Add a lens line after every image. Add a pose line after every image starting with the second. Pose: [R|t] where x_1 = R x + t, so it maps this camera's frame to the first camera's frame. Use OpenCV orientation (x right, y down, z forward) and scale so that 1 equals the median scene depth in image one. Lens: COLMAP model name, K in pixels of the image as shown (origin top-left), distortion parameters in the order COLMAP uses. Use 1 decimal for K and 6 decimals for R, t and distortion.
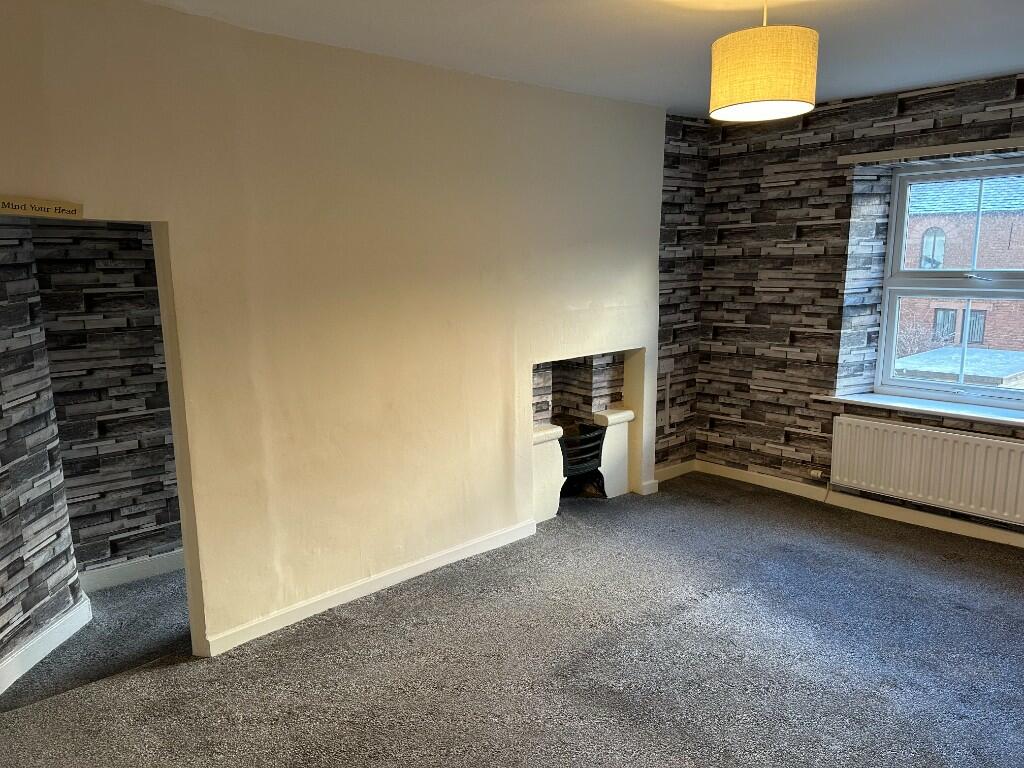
lens RADIAL K [[711.6, 0, 511.5], [0, 711.6, 381.5], [0, 0, 1]] dist [0.006309, 0.001127]
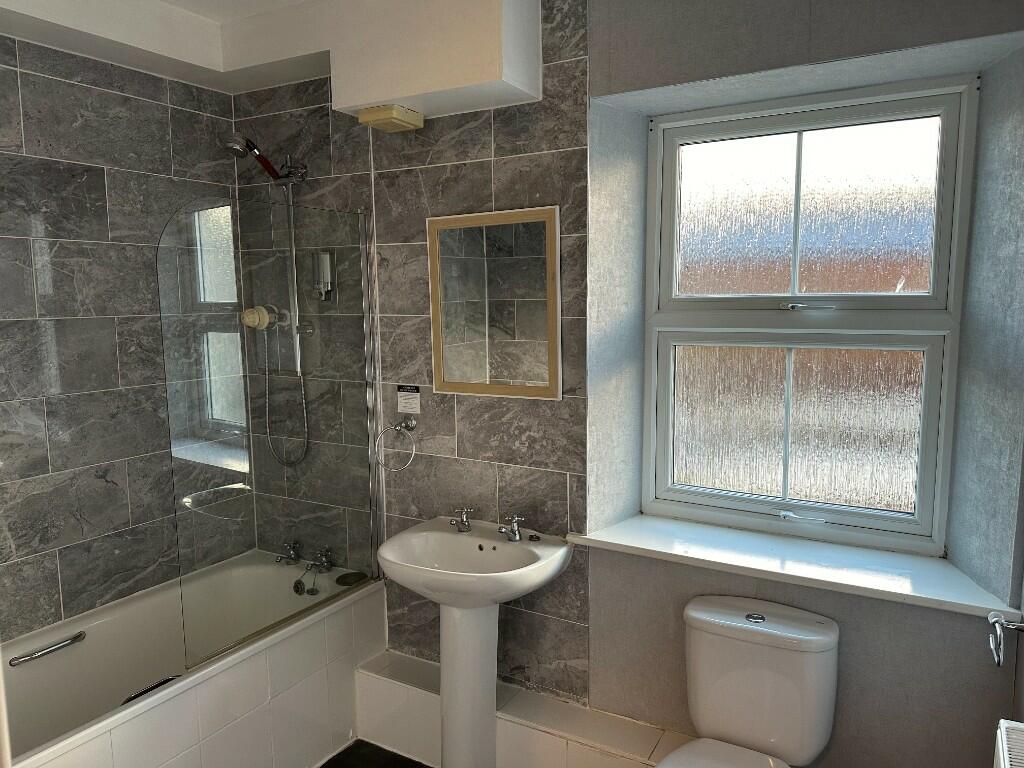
lens RADIAL K [[711.6, 0, 512.6], [0, 711.6, 383.8], [0, 0, 1]] dist [0.006309, 0.001127]
pose [[0.956378, -0.036349, 0.289862, 0.277365], [0.047775, 0.998331, -0.032438, -0.080959], [-0.288199, 0.044872, 0.956519, 0.539885]]
